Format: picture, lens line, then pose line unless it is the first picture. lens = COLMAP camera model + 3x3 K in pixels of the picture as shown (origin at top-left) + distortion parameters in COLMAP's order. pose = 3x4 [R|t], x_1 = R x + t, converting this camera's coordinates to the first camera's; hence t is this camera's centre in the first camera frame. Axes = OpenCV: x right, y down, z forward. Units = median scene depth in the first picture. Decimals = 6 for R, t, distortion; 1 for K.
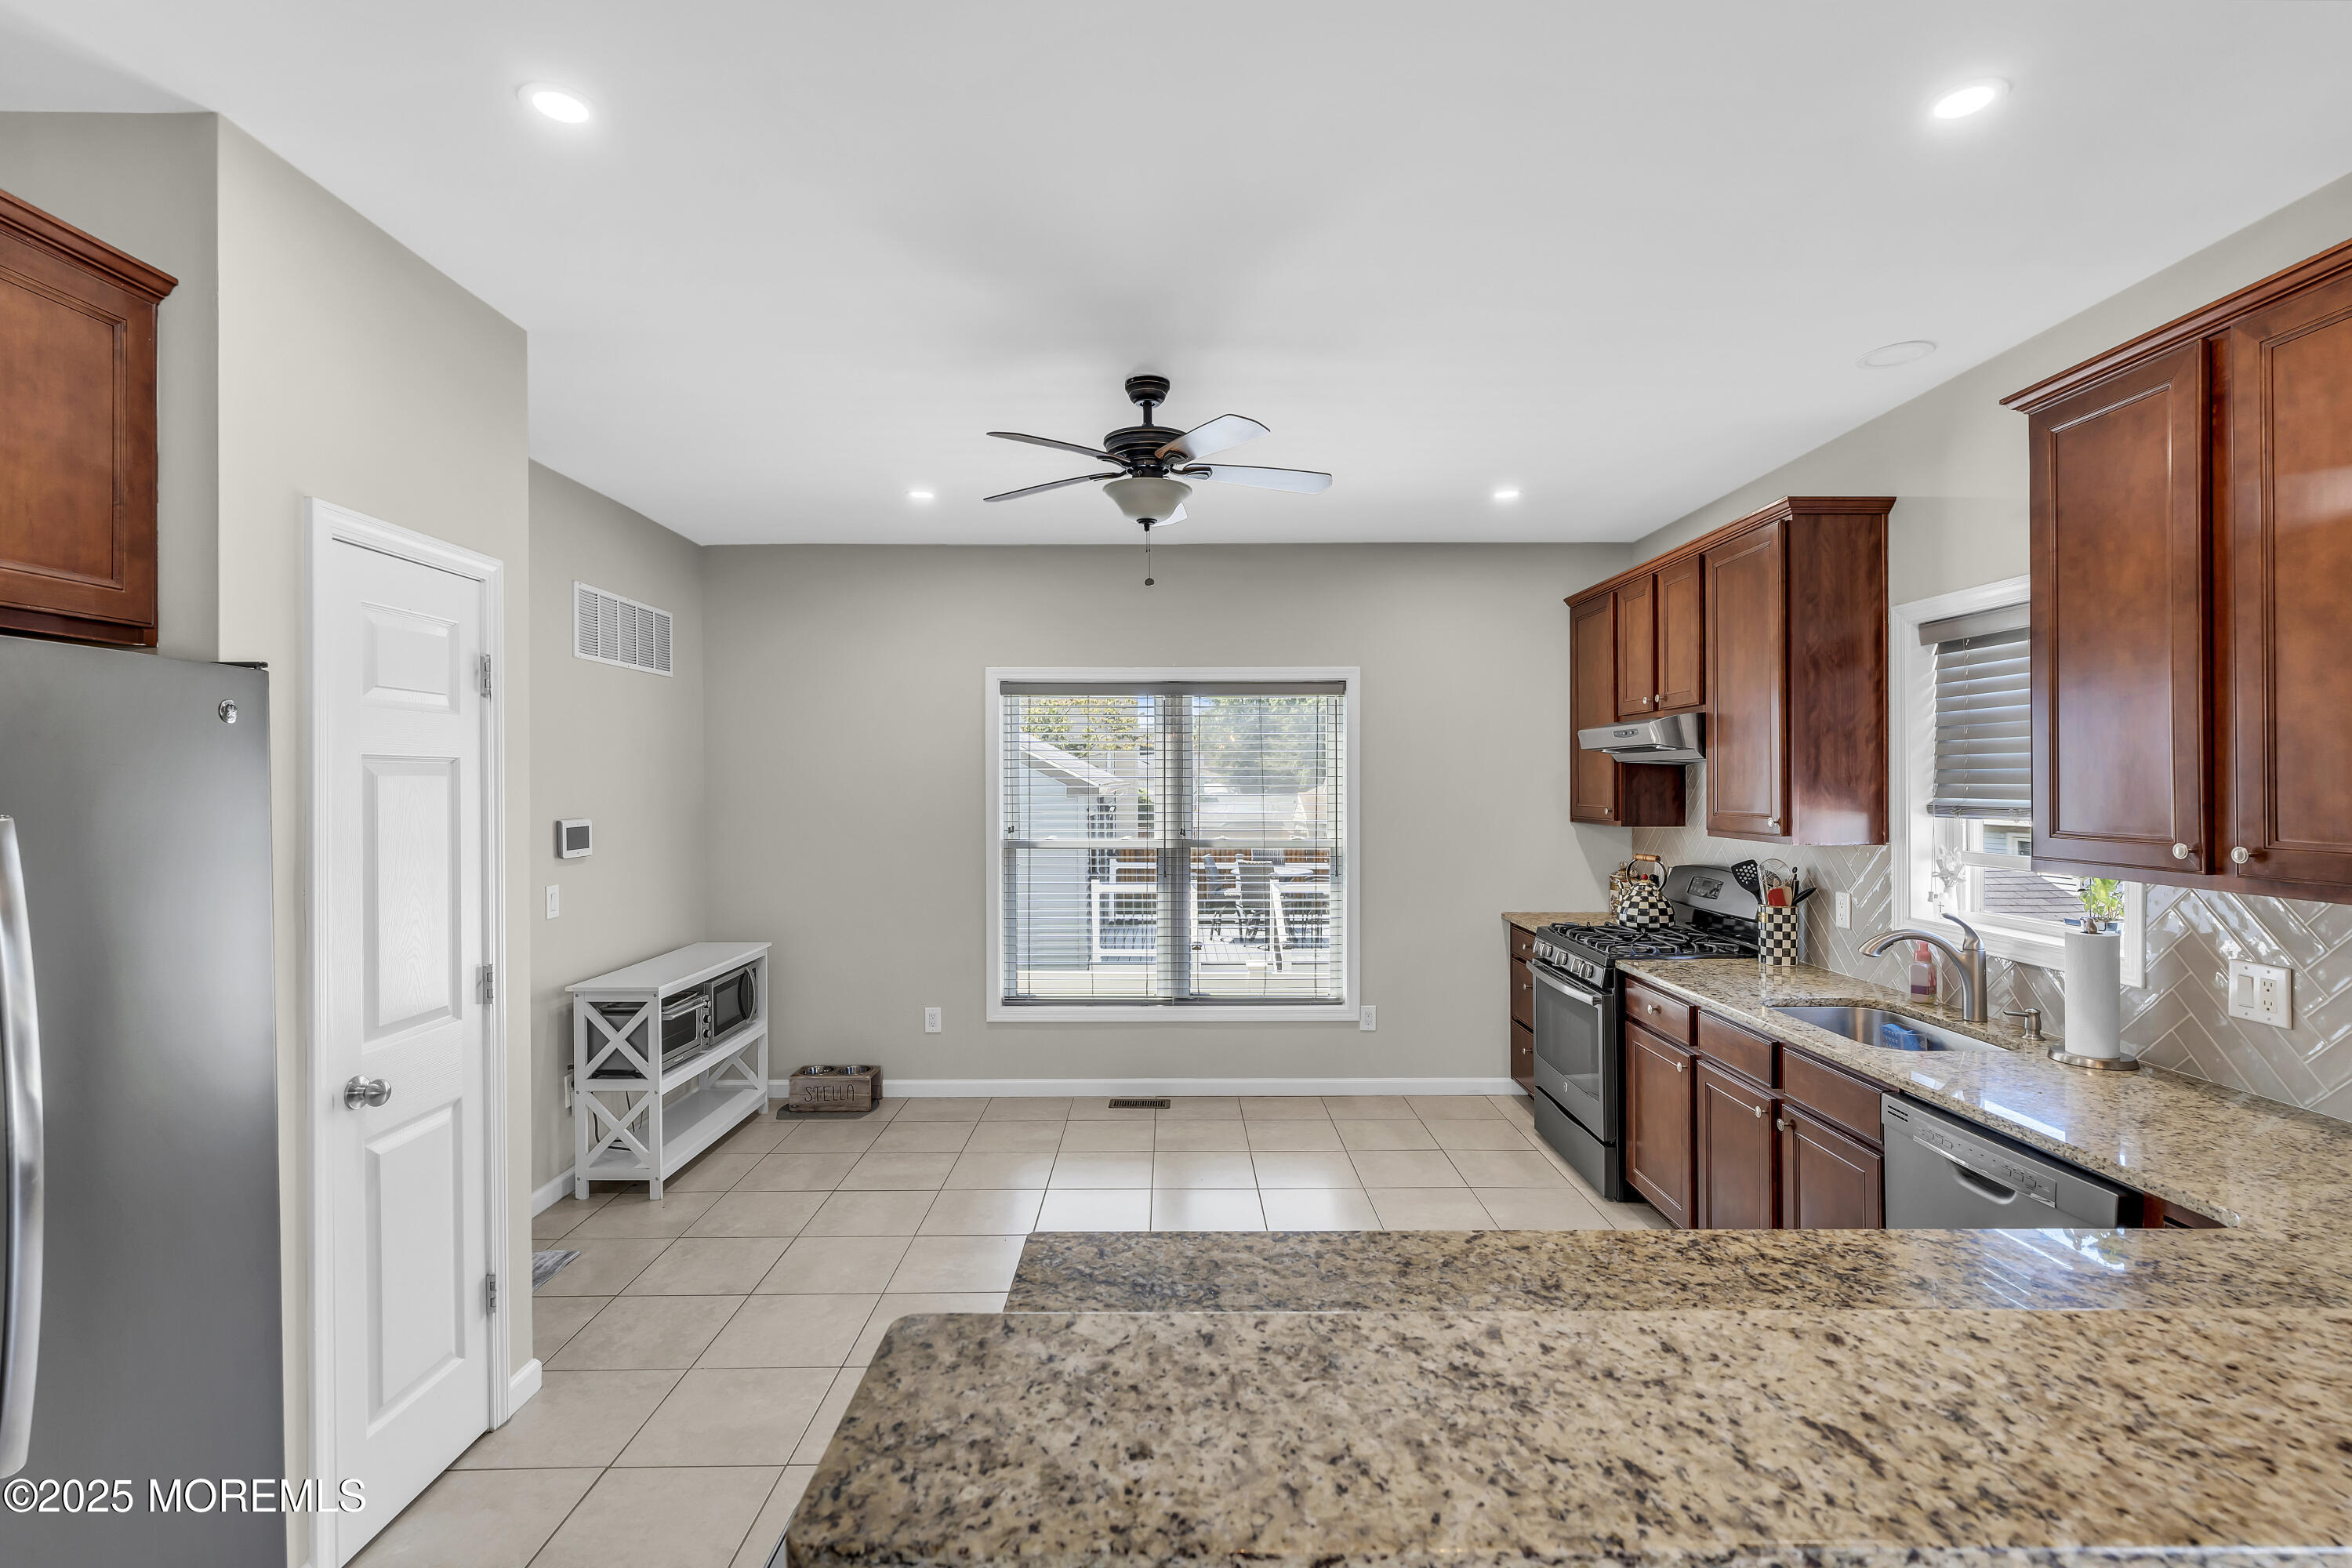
lens RADIAL K [[1061.8, 0, 1172.5], [0, 1061.8, 770.4], [0, 0, 1]] dist [-0.006503, 0.003506]
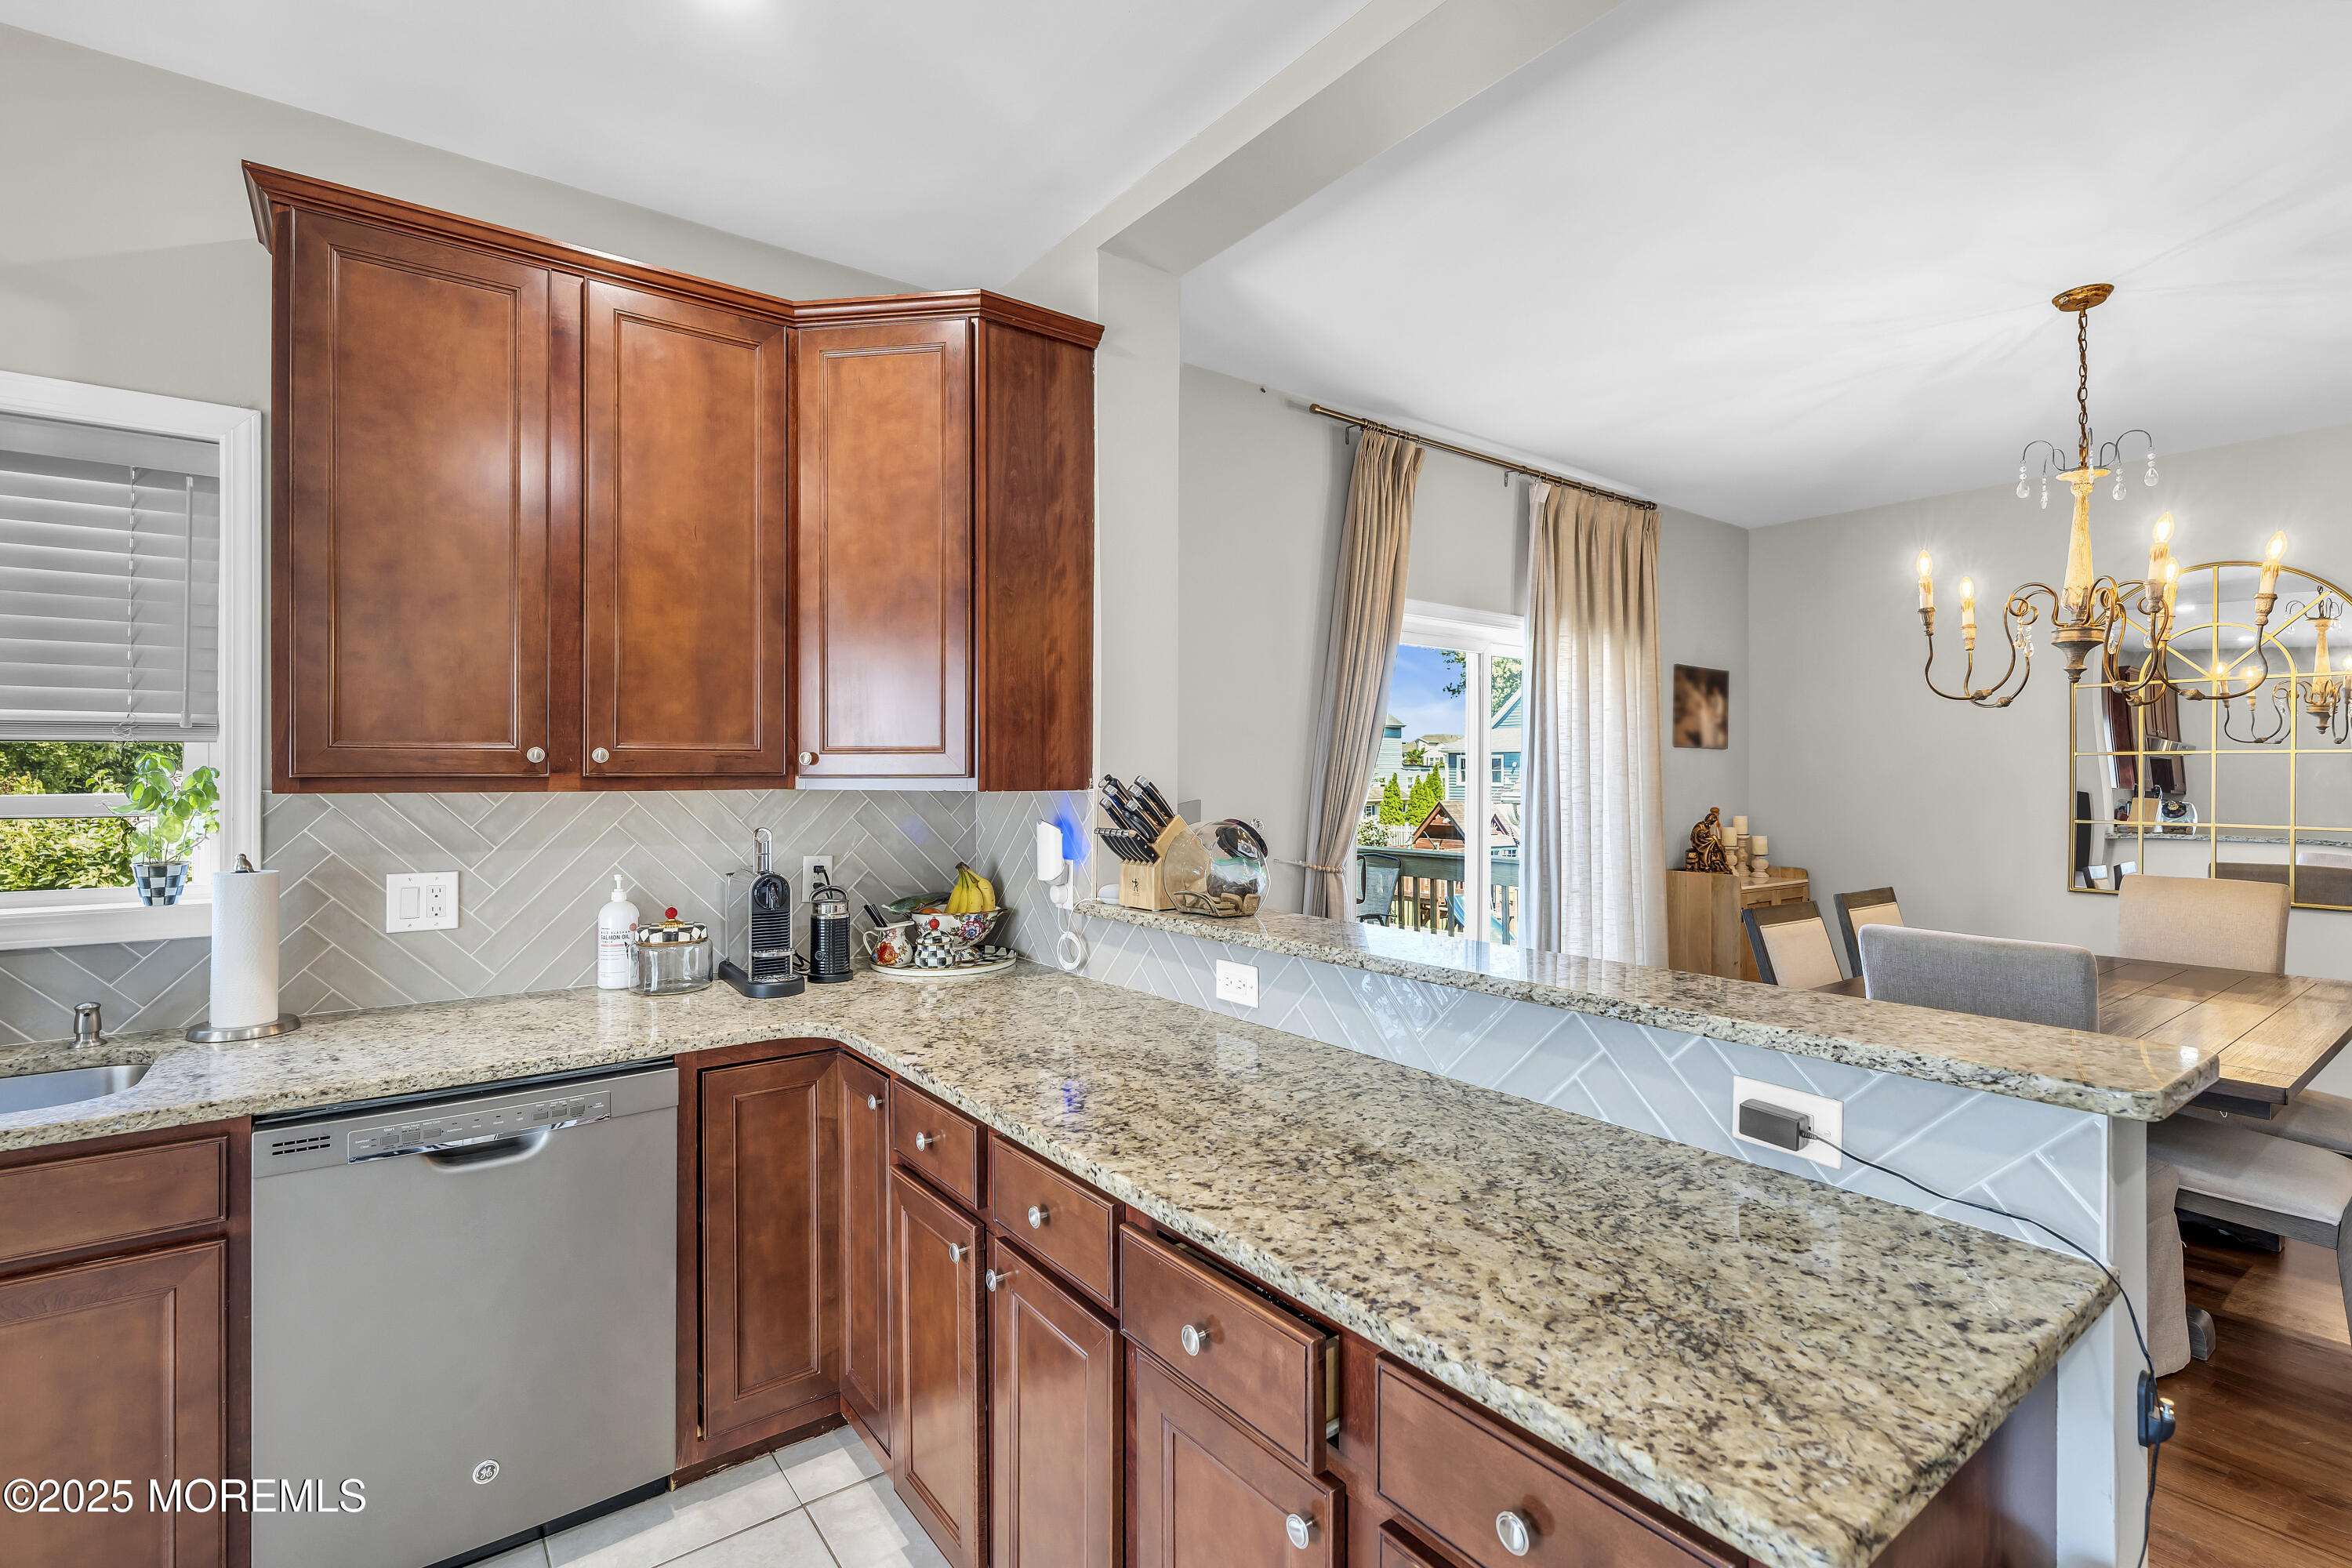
lens RADIAL K [[1061.8, 0, 1180.8], [0, 1061.8, 776.7], [0, 0, 1]] dist [-0.006503, 0.003506]
pose [[-0.593118, -0.000532, 0.805115, -0.149215], [-0.006780, 0.999968, -0.004334, 0.059882], [-0.805087, -0.008030, -0.593102, 0.679314]]
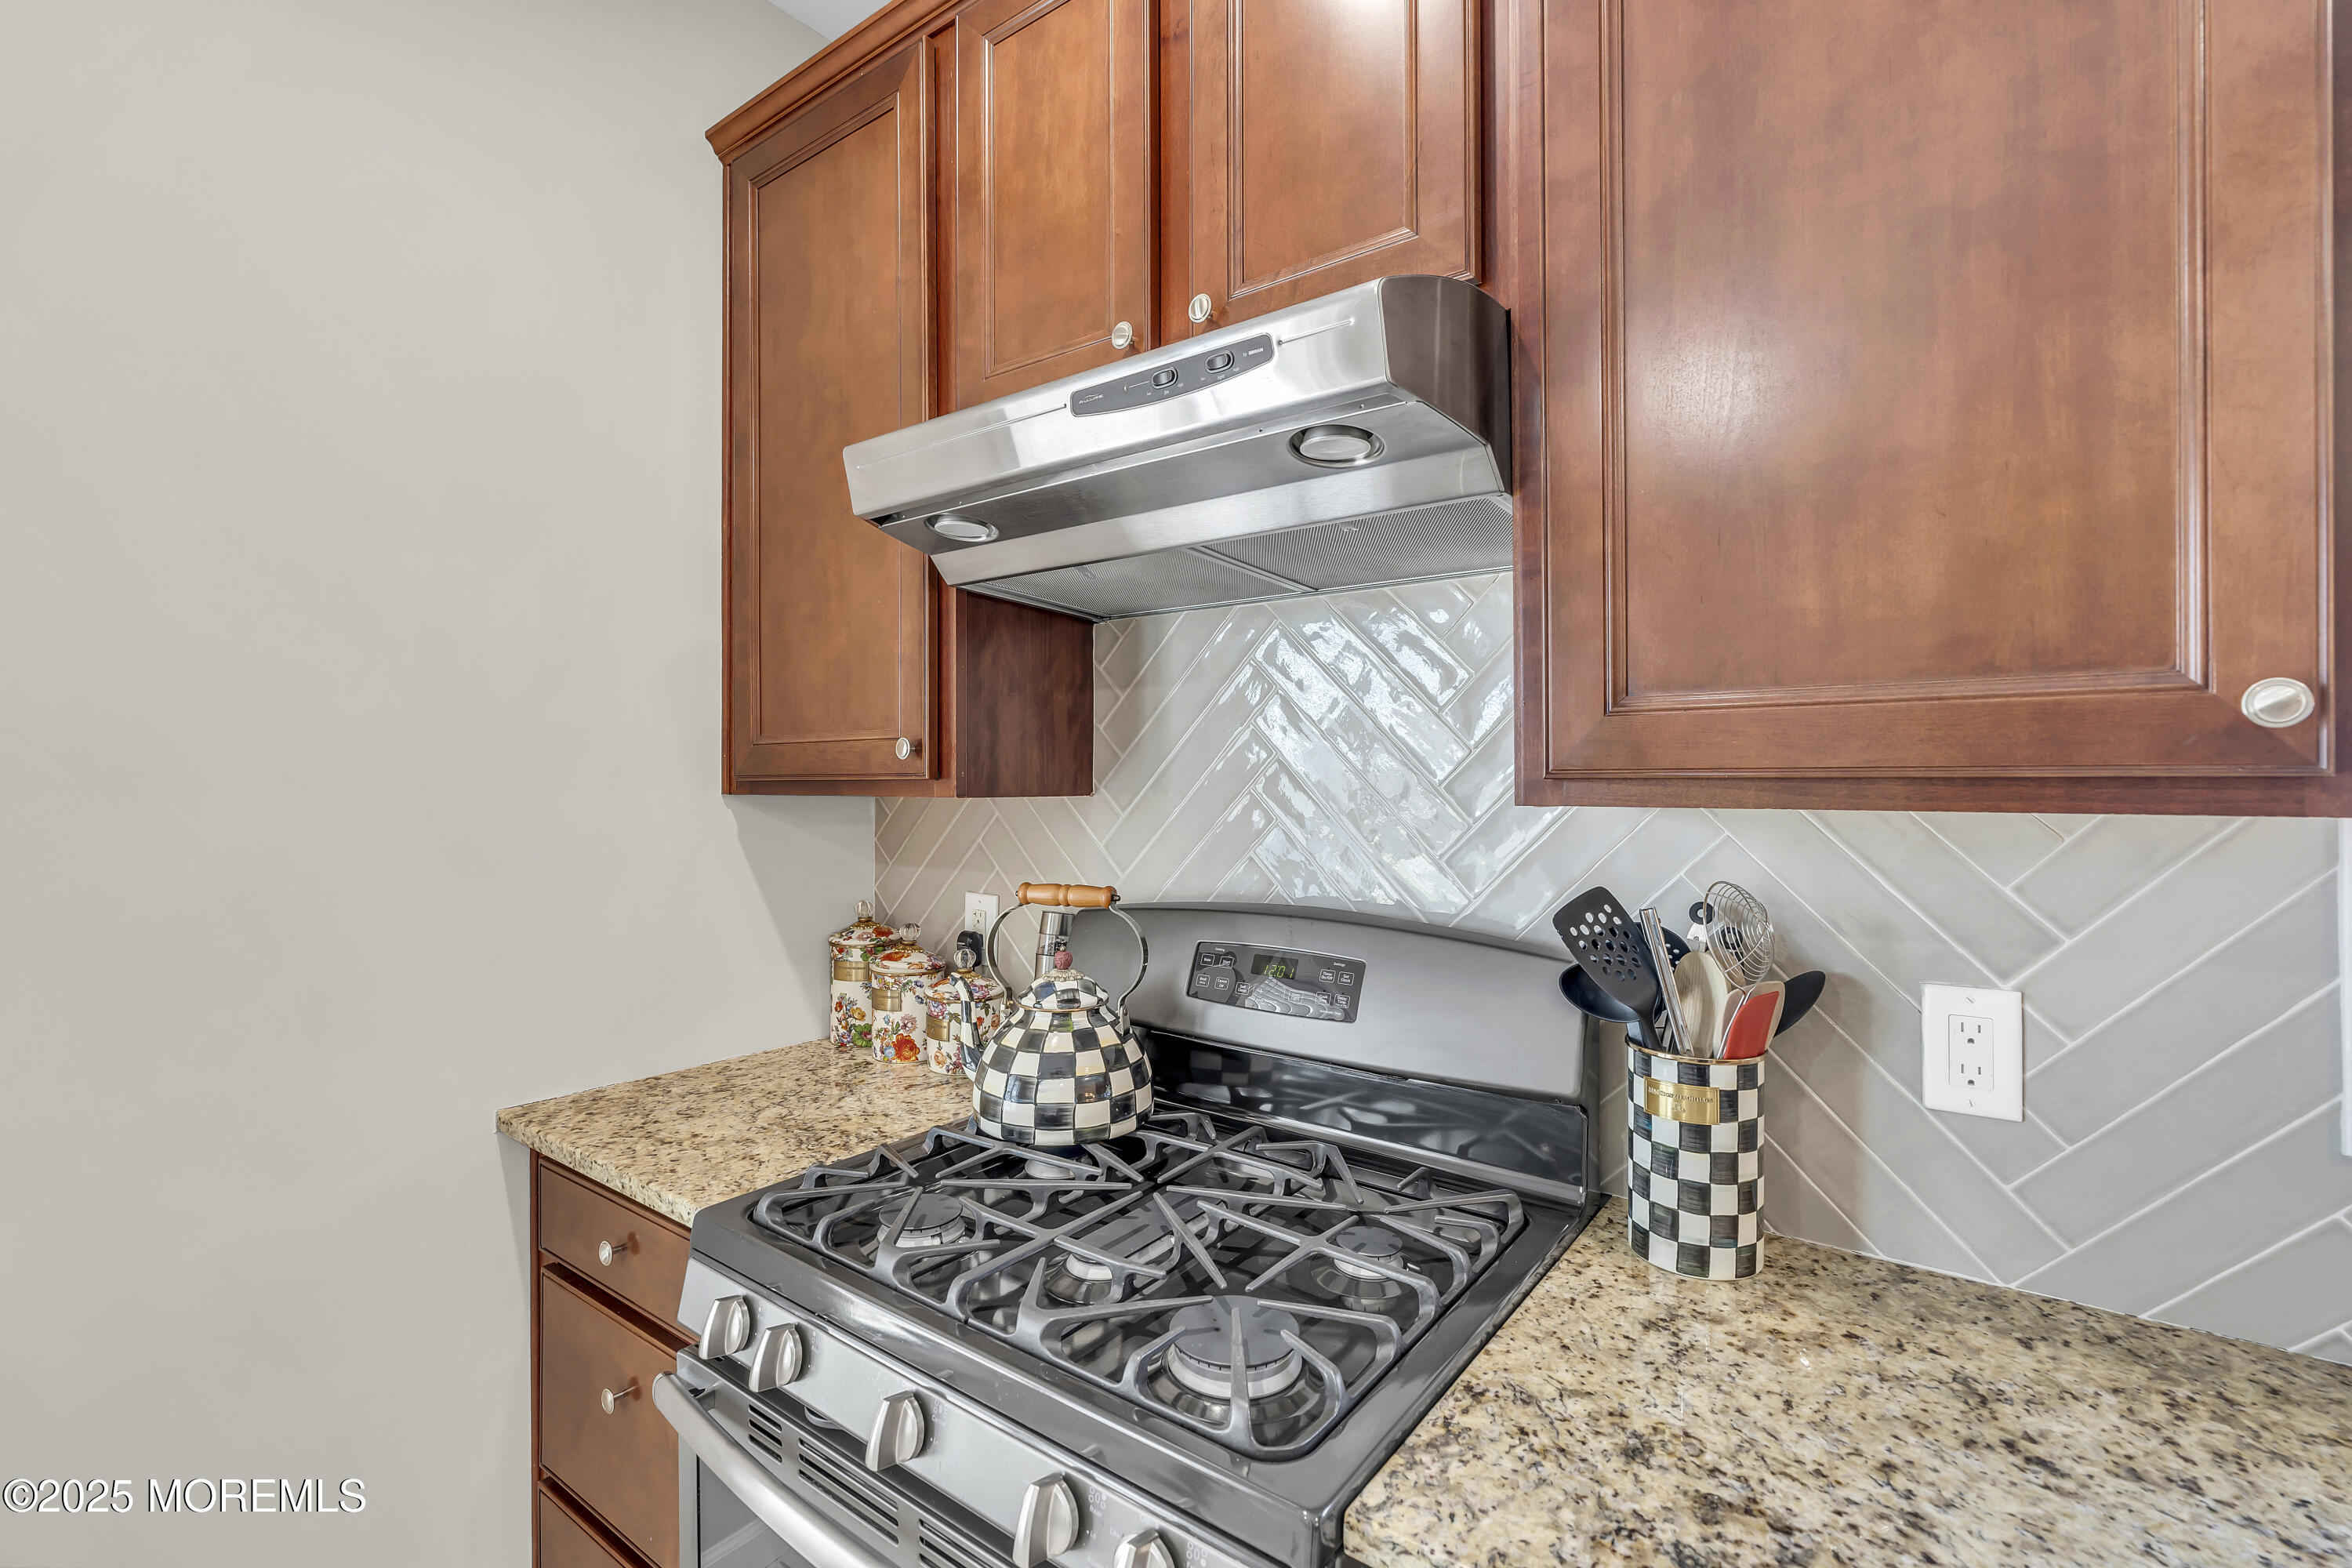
lens RADIAL K [[1061.8, 0, 1177.6], [0, 1061.8, 778.3], [0, 0, 1]] dist [-0.006503, 0.003506]
pose [[0.614531, 0.004084, 0.788882, 0.309147], [-0.008449, 0.999963, 0.001405, 0.065951], [-0.788847, -0.007529, 0.614543, 1.067060]]
